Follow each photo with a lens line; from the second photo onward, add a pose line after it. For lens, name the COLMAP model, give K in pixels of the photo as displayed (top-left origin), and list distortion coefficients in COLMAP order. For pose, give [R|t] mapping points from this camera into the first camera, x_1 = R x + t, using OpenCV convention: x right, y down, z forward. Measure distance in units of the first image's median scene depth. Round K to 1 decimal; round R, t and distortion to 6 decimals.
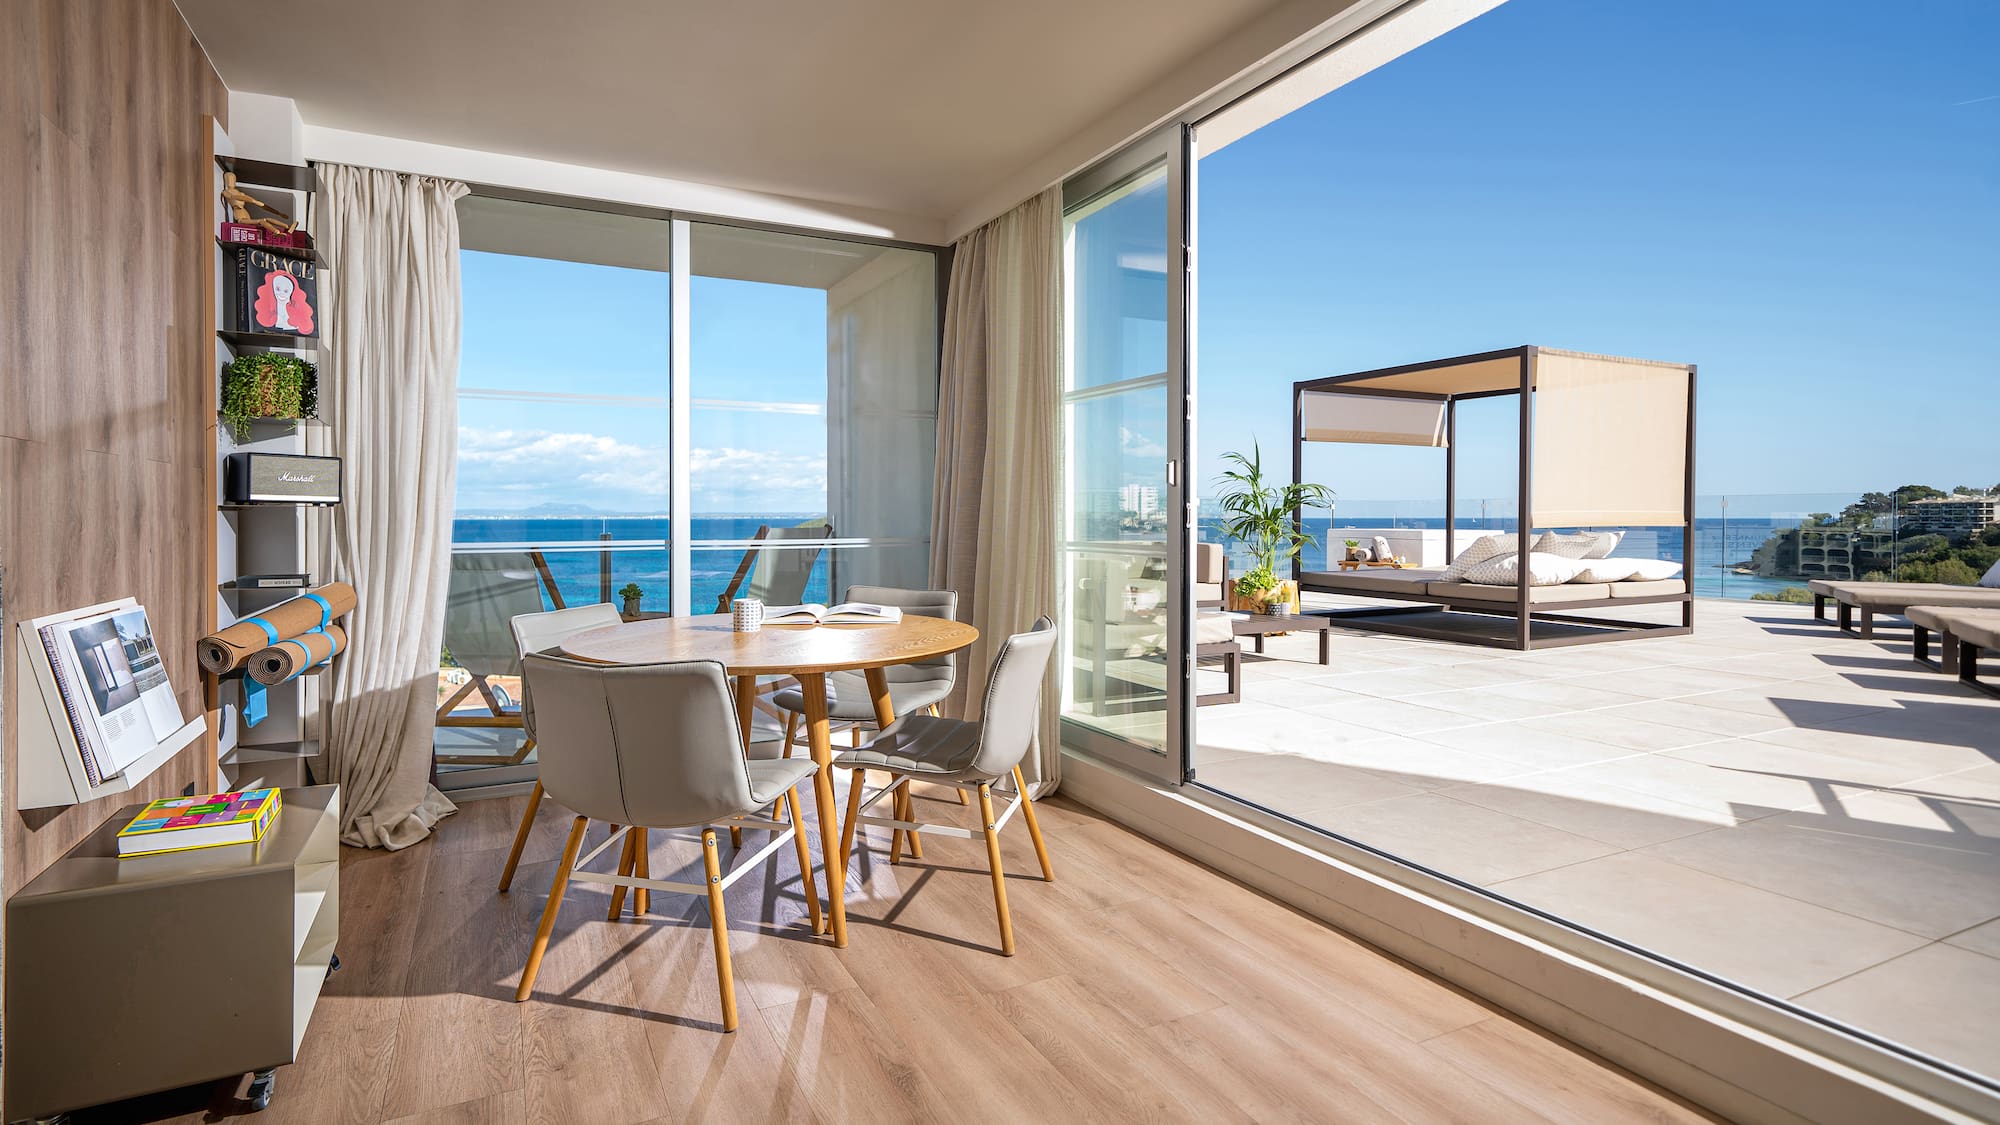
lens RADIAL K [[961.8, 0, 937.2], [0, 961.8, 528.2], [0, 0, 1]] dist [-0.002772, 0.000262]
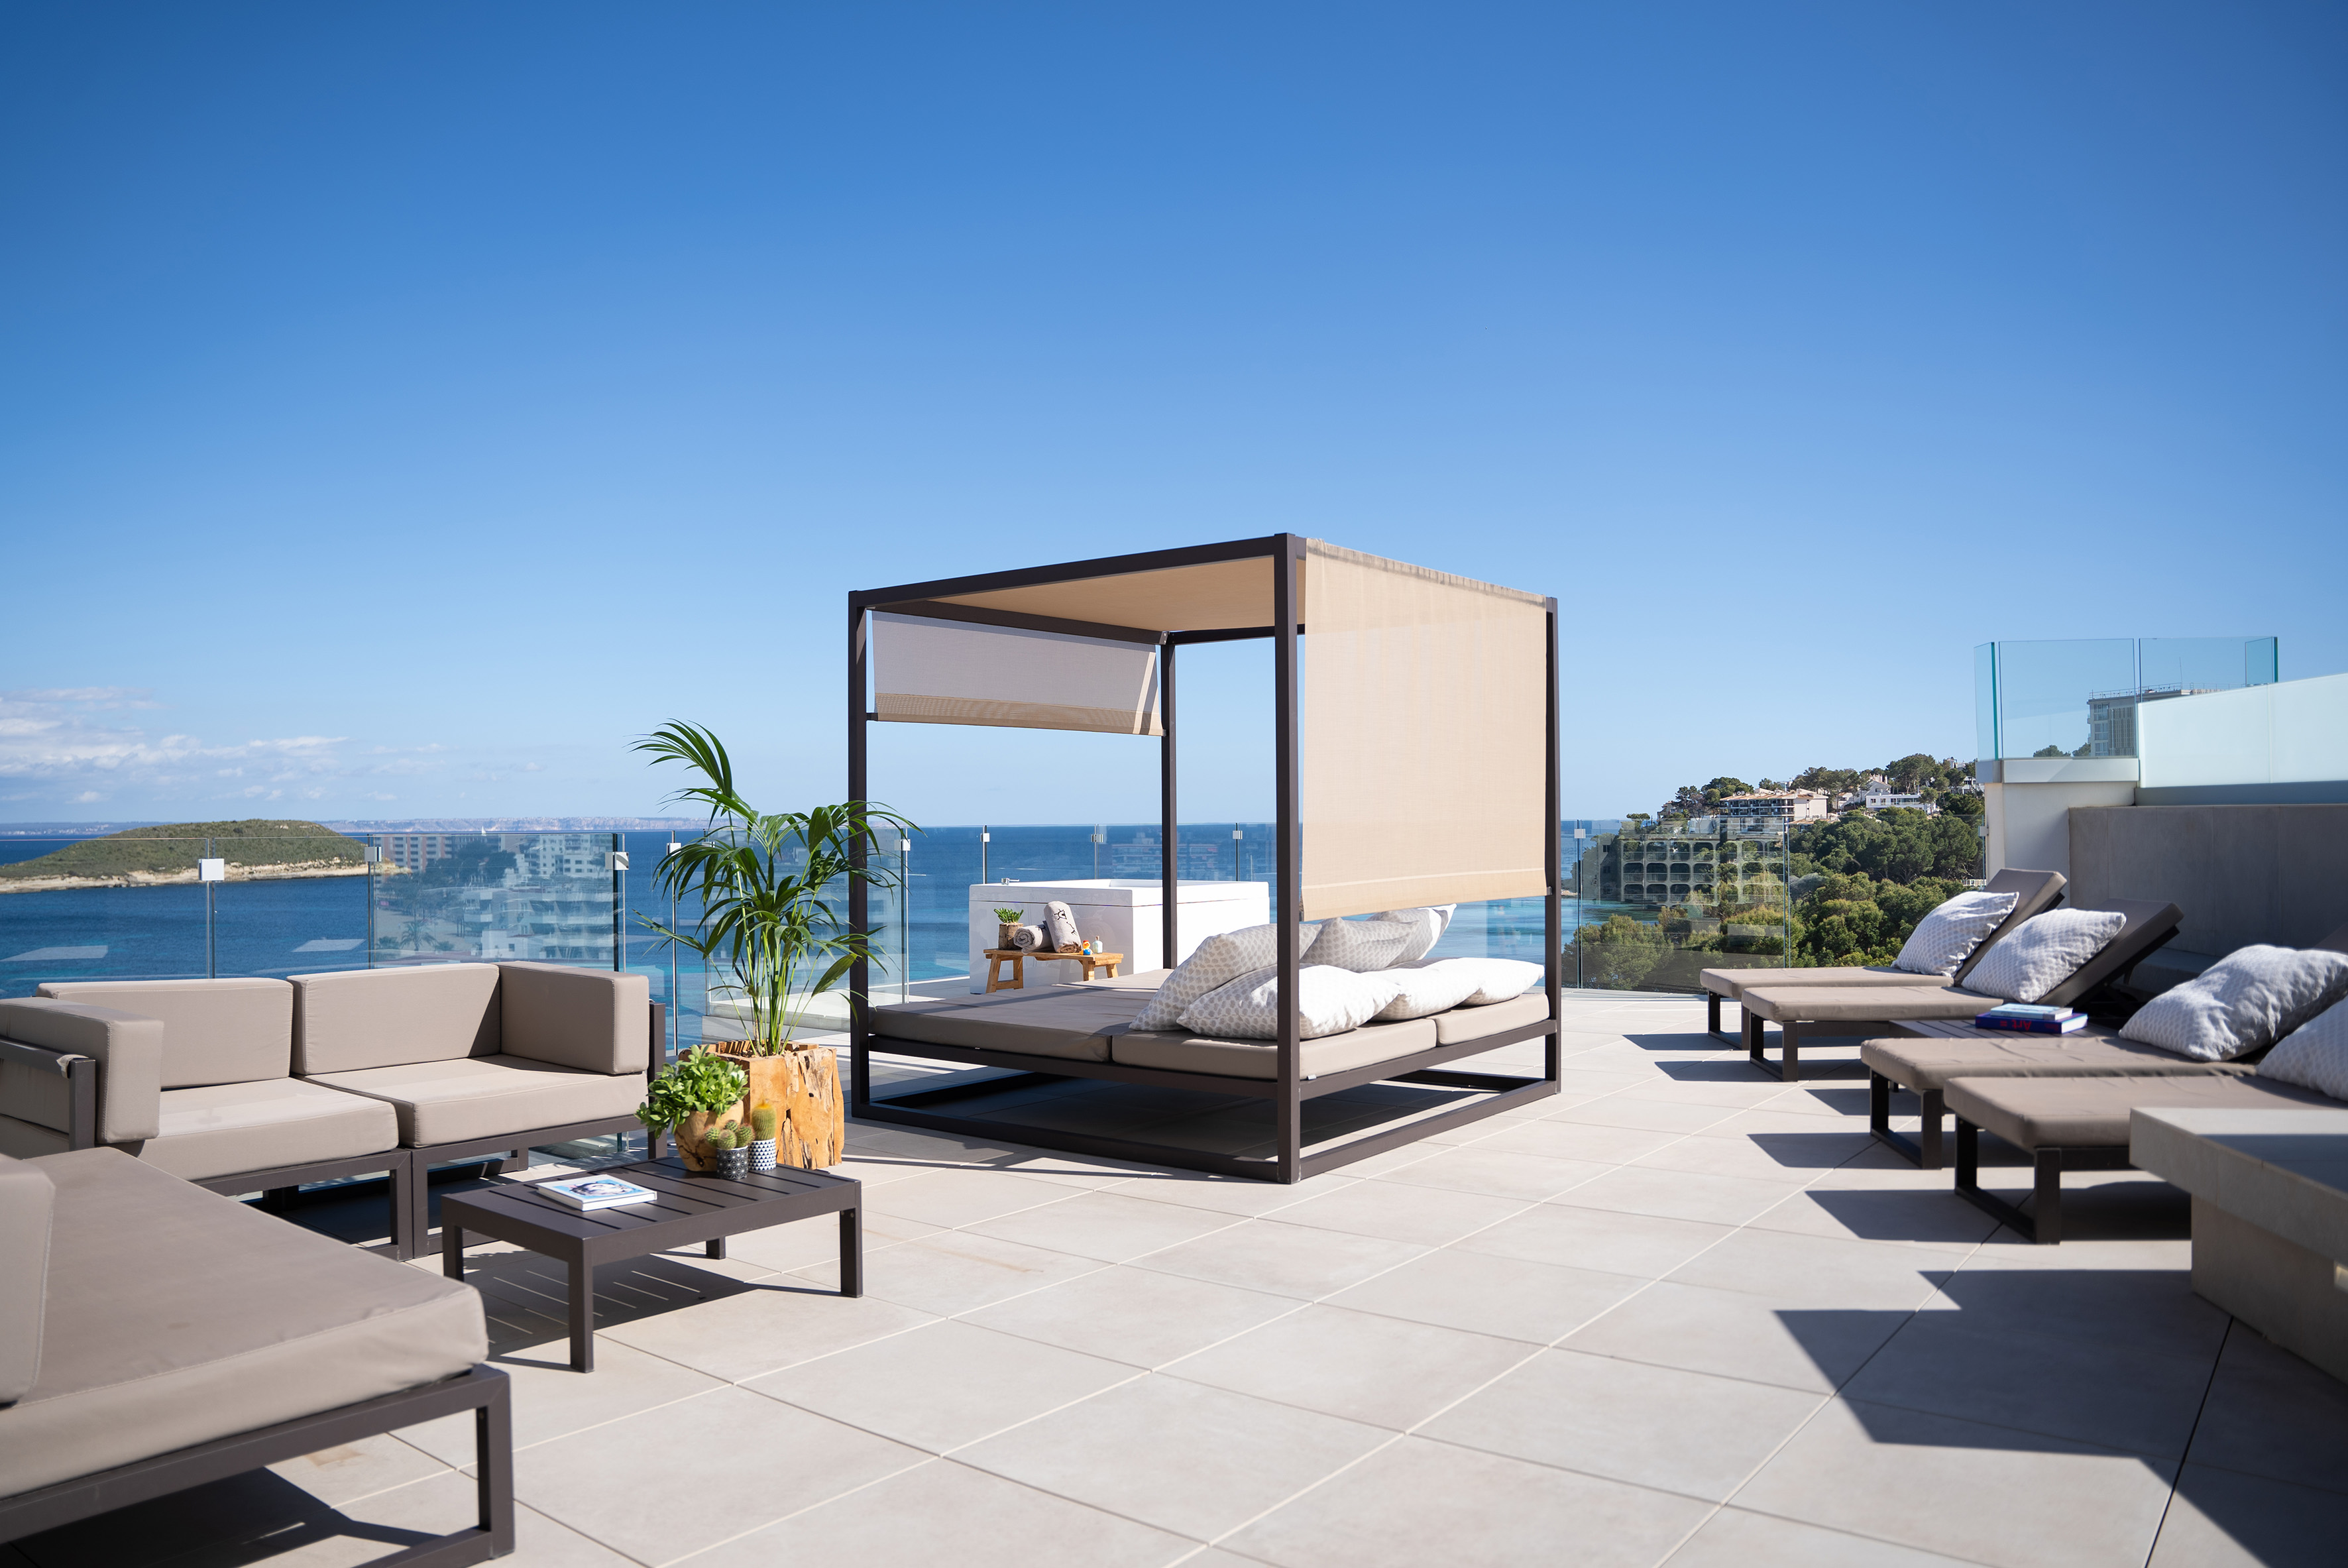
lens RADIAL K [[1665.9, 0, 1174.0], [0, 1665.9, 784.0], [0, 0, 1]] dist [-0.235882, -0.000218]
pose [[0.892494, 0.001723, 0.451055, 0.168448], [0.015104, 0.999318, -0.033702, -0.034785], [-0.450805, 0.036892, 0.891860, 0.258238]]
